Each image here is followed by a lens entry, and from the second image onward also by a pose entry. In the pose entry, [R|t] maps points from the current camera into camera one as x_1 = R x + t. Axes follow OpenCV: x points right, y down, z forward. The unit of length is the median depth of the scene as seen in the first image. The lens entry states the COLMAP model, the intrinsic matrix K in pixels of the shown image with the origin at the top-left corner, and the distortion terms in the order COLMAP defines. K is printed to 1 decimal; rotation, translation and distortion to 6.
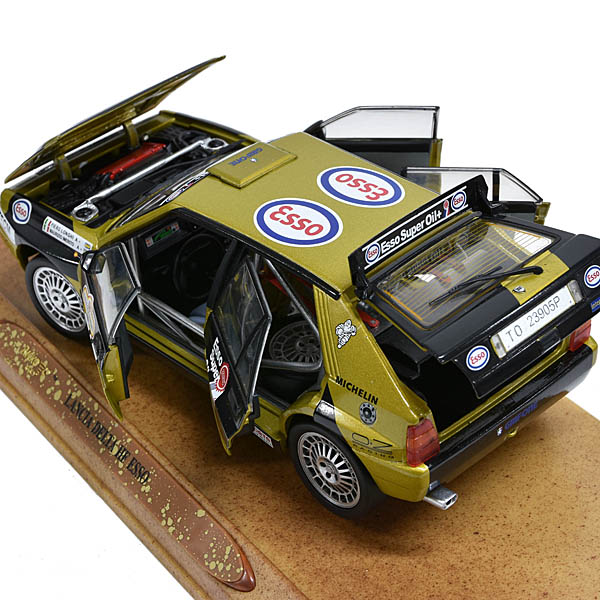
lens RADIAL K [[1639.0, 0, 300.0], [0, 1639.0, 300.0], [0, 0, 1]] dist [0.017670, 0.207375]
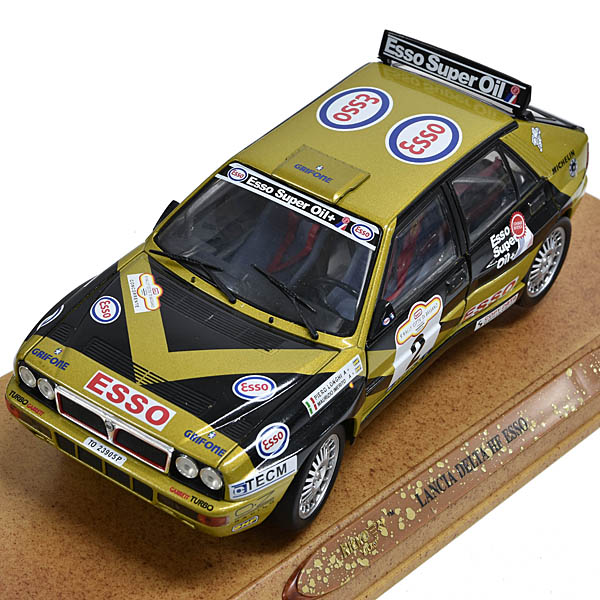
lens RADIAL K [[1639.0, 0, 300.0], [0, 1639.0, 300.0], [0, 0, 1]] dist [0.017670, 0.207375]
pose [[-0.172004, -0.571612, 0.802293, -0.854881], [0.552724, 0.618151, 0.558915, -0.591280], [-0.815421, 0.539582, 0.209619, 0.878126]]
